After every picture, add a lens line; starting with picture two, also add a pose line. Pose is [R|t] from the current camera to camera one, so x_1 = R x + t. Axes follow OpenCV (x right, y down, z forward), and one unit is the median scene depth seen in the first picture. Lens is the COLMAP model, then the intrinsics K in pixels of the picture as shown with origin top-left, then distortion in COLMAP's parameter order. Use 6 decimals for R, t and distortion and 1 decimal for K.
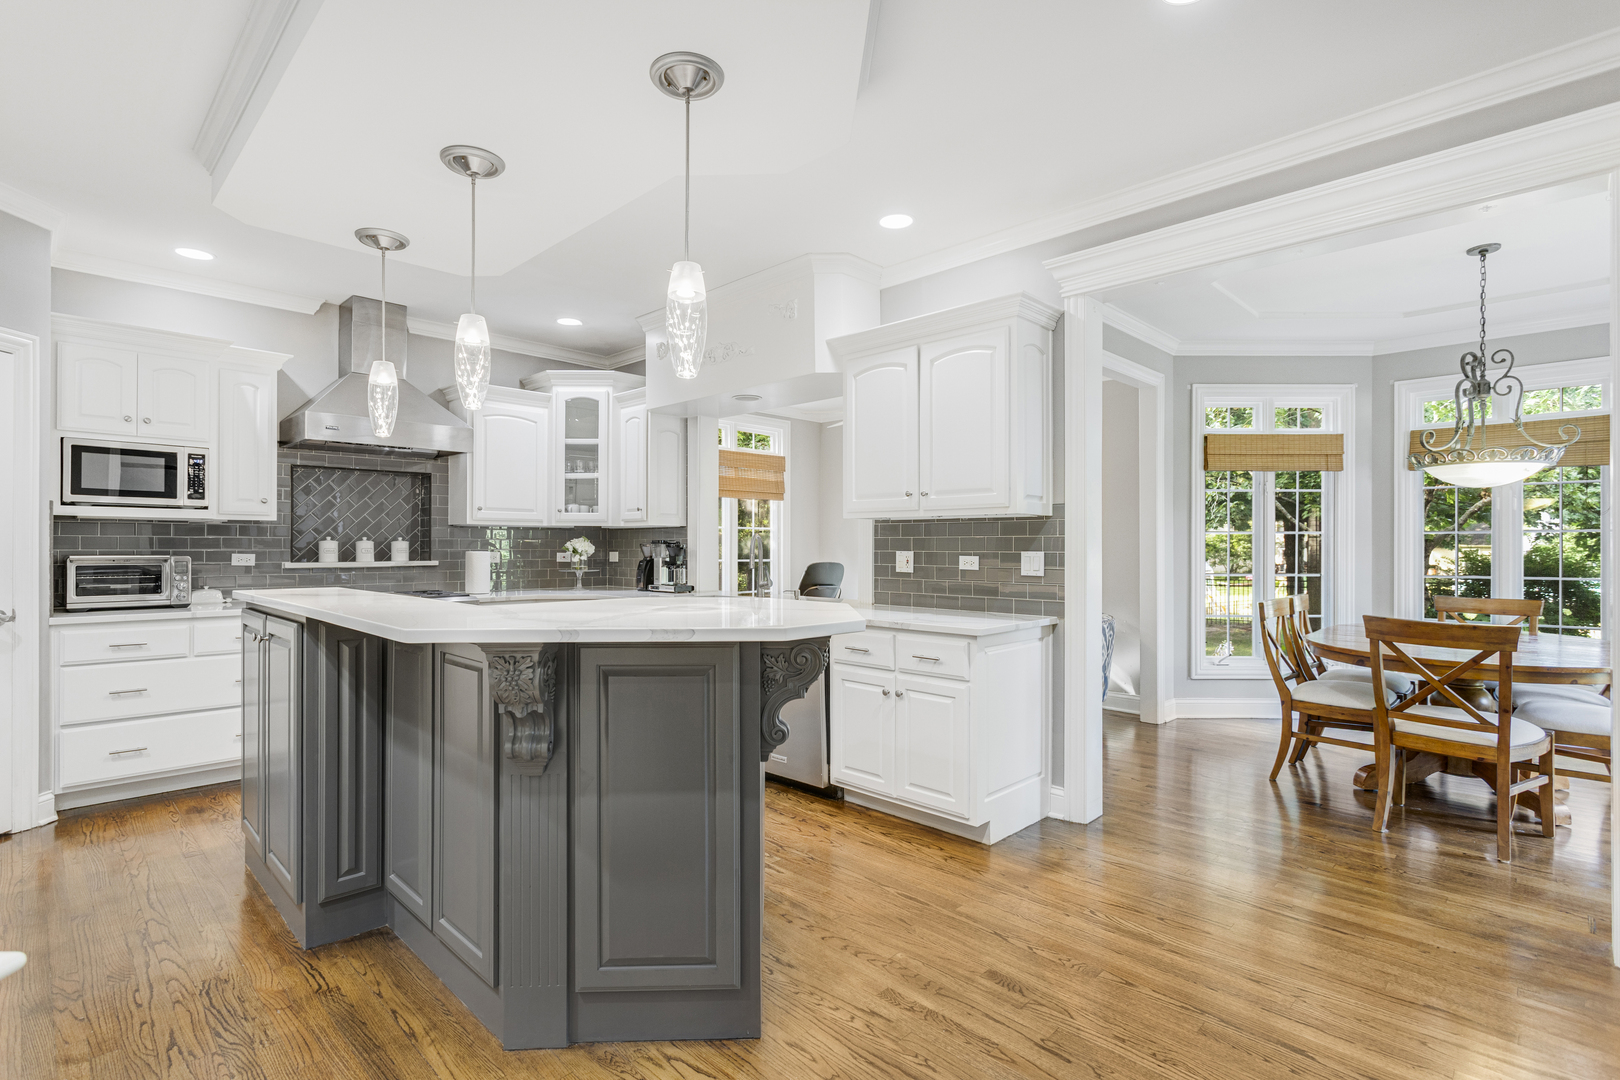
lens RADIAL K [[765.1, 0, 803.9], [0, 765.1, 545.2], [0, 0, 1]] dist [-0.003107, 0.000386]
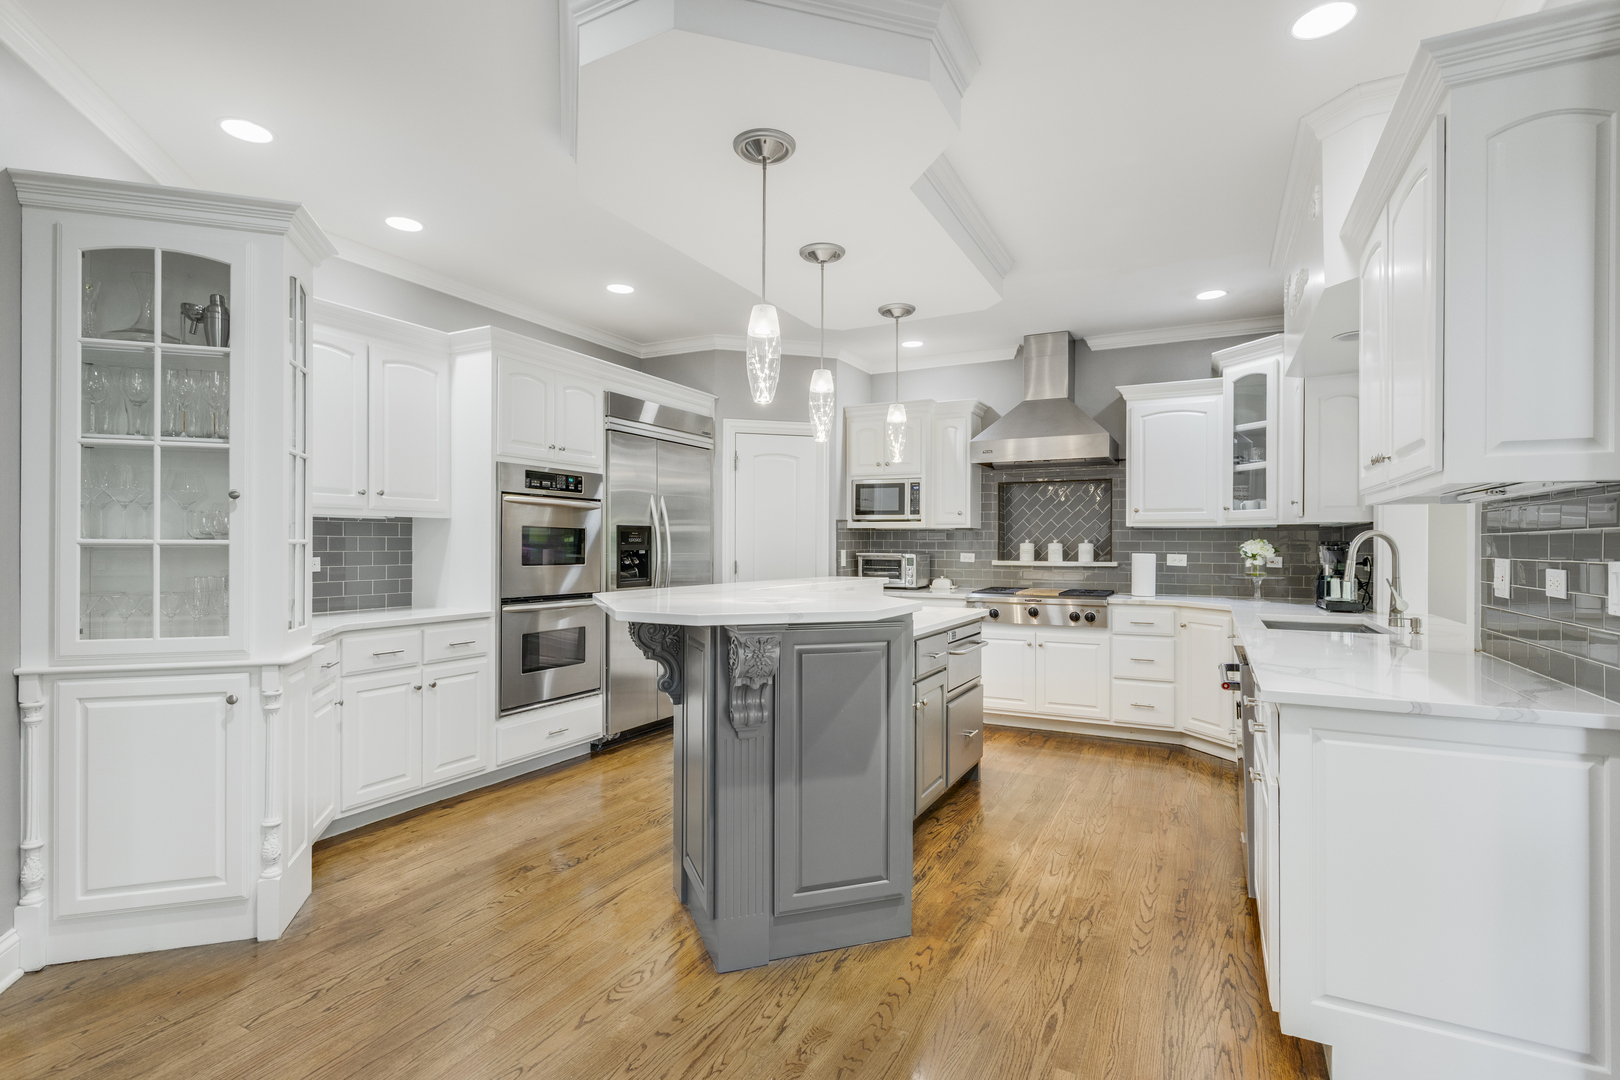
lens RADIAL K [[768.1, 0, 805.1], [0, 768.1, 548.3], [0, 0, 1]] dist [-0.003293, 0.000333]
pose [[0.300887, 0.003572, -0.953653, 0.511300], [-0.004596, 0.999987, 0.002296, 0.001212], [0.953649, 0.003692, 0.300899, 0.366625]]
